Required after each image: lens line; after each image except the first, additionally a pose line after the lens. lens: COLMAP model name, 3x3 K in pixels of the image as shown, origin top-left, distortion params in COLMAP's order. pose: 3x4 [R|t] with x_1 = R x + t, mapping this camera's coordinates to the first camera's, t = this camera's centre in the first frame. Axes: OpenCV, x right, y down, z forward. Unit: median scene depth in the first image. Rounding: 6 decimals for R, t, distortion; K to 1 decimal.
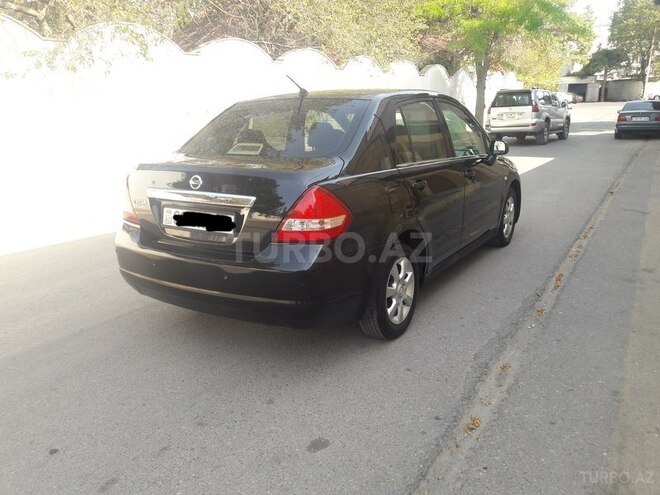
lens RADIAL K [[552.2, 0, 330.0], [0, 552.2, 247.5], [0, 0, 1]] dist [-0.004307, -0.003670]
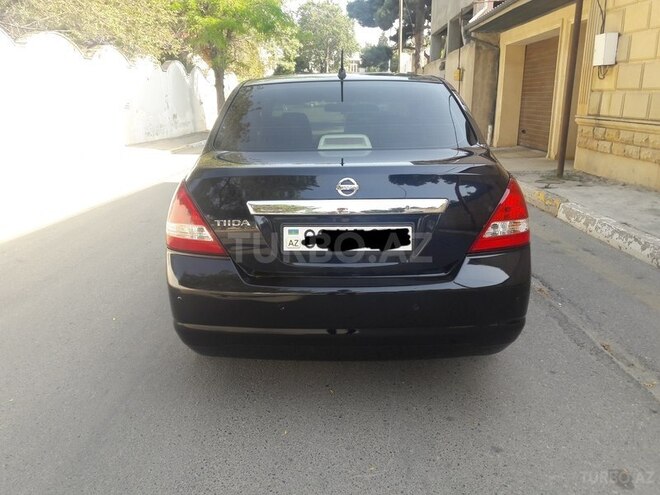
lens RADIAL K [[532.7, 0, 326.0], [0, 532.7, 259.6], [0, 0, 1]] dist [0.028148, -0.043943]
pose [[0.866496, -0.124864, 0.483315, -0.089835], [0.110917, 0.992167, 0.057472, -0.009420], [-0.486705, 0.003809, 0.873558, 0.056604]]
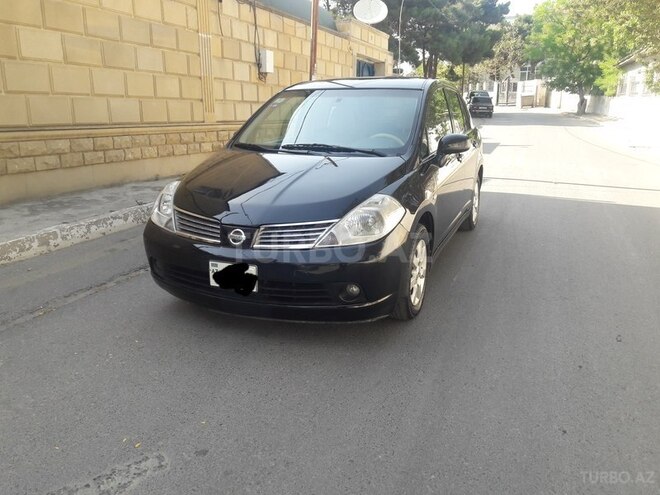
lens RADIAL K [[532.7, 0, 326.0], [0, 532.7, 259.6], [0, 0, 1]] dist [0.028148, -0.043943]
pose [[-0.988363, 0.063283, -0.138327, 0.069175], [-0.015911, 0.861362, 0.507742, -0.111409], [0.151281, 0.504035, -0.850331, 0.449470]]
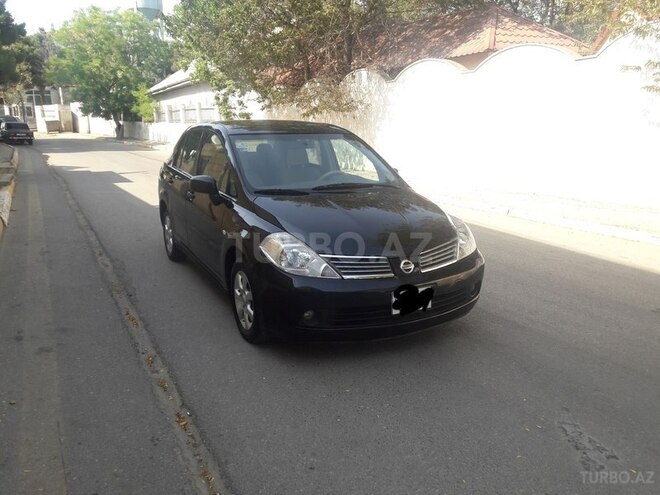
lens RADIAL K [[532.7, 0, 326.0], [0, 532.7, 259.6], [0, 0, 1]] dist [0.028148, -0.043943]
pose [[-0.527664, 0.230683, -0.817530, 0.220610], [-0.192307, 0.904991, 0.379484, -0.103727], [0.827399, 0.357457, -0.433170, 0.371569]]
